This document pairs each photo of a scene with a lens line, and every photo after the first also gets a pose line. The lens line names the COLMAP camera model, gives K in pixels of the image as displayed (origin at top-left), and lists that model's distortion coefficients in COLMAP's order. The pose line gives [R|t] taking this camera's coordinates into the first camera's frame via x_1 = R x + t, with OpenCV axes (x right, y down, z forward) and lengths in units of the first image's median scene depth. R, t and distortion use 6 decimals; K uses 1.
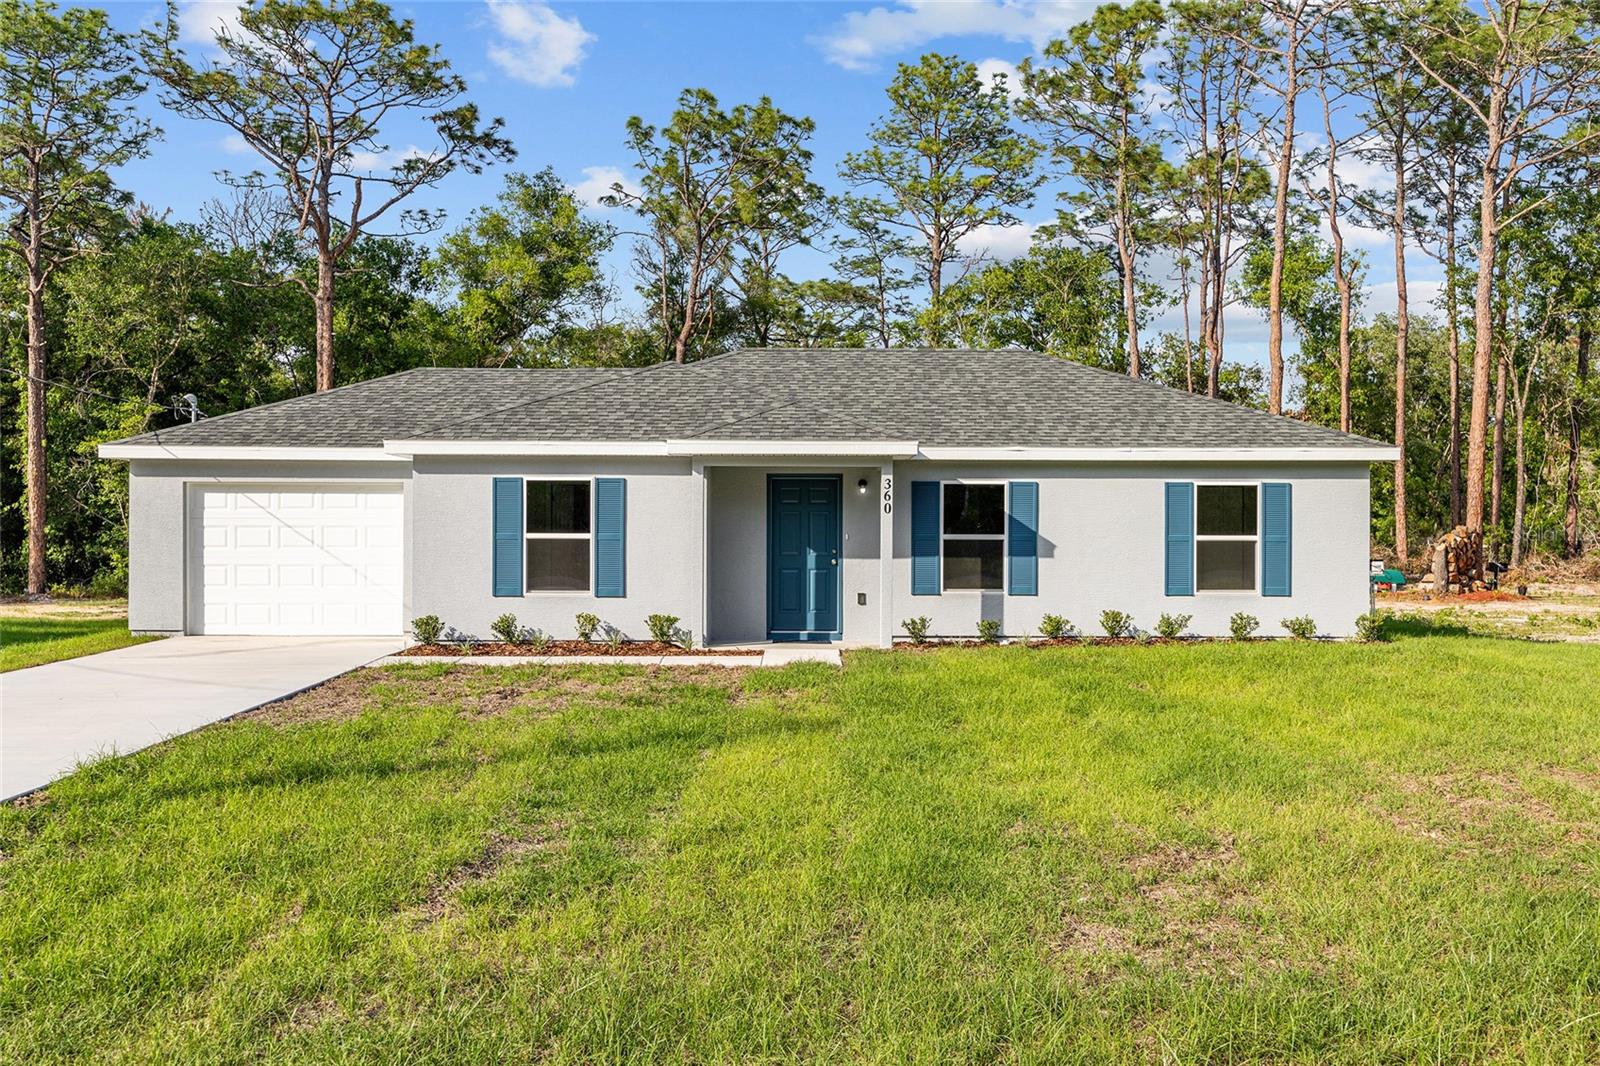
lens RADIAL K [[1529.3, 0, 814.2], [0, 1529.3, 532.2], [0, 0, 1]] dist [0.008775, 0.000000]
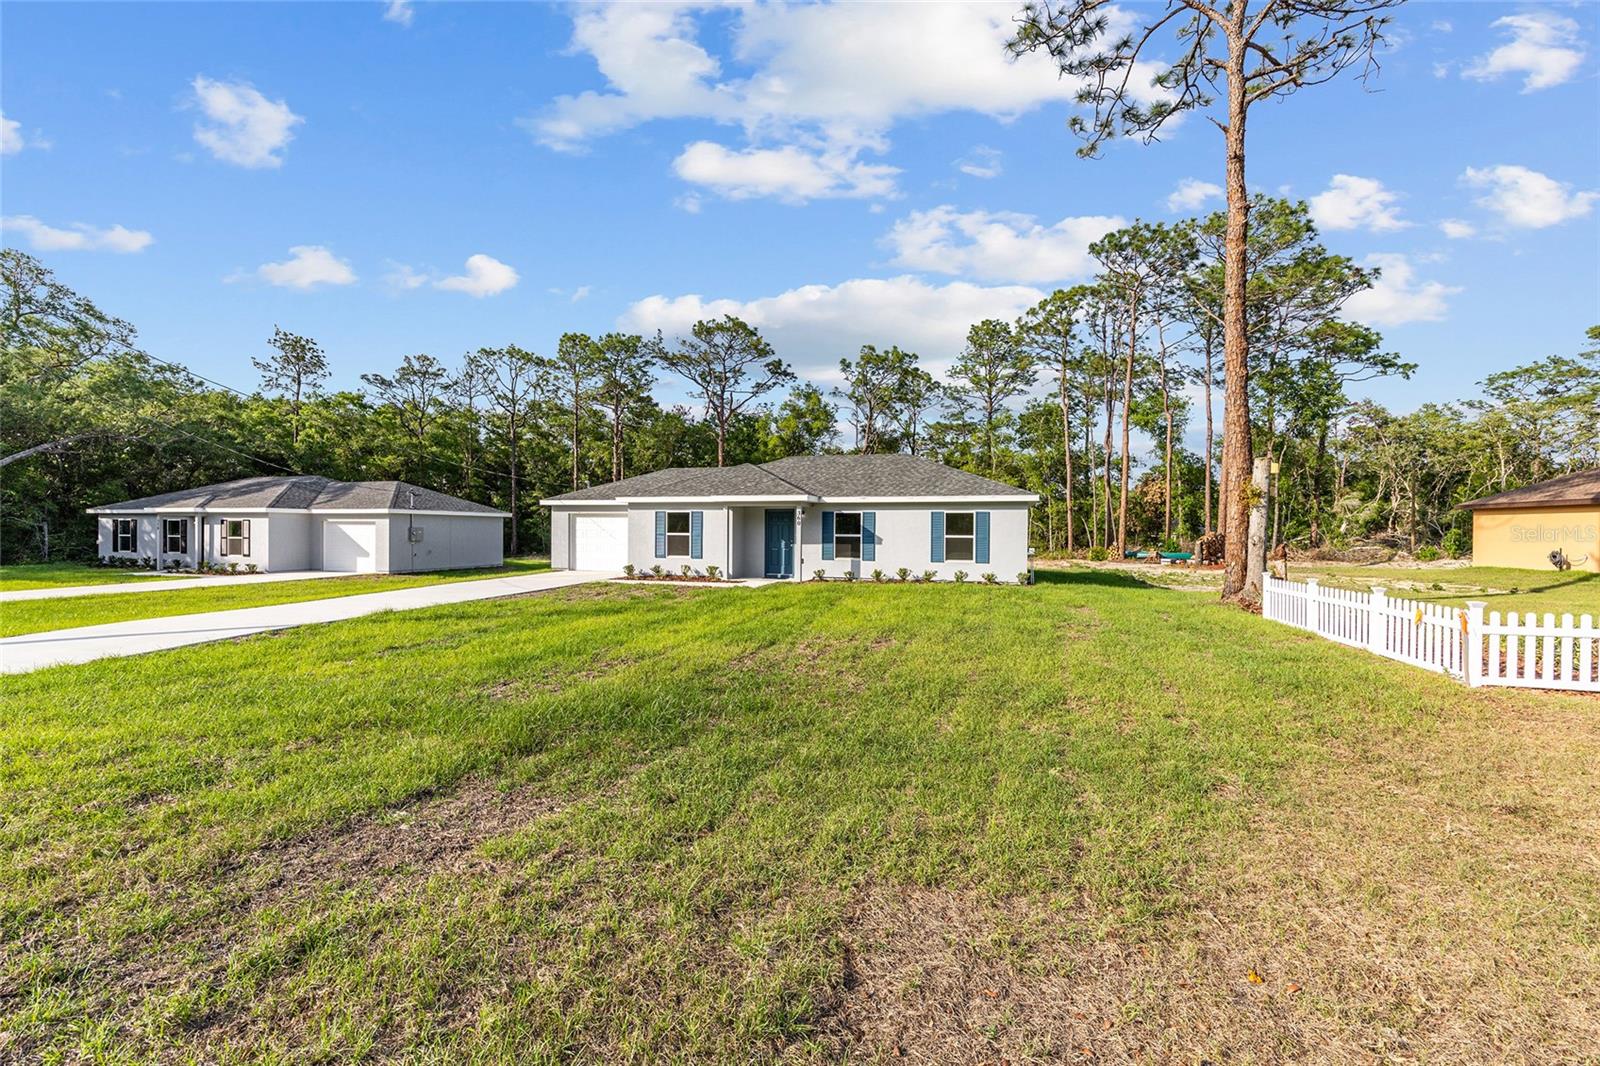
lens RADIAL K [[650.7, 0, 805.2], [0, 650.7, 538.0], [0, 0, 1]] dist [-0.002403, 0.001870]
pose [[0.954223, 0.006680, -0.299022, 0.338819], [-0.004490, 0.999958, 0.008009, -0.000465], [0.299063, -0.006300, 0.954213, 0.032874]]
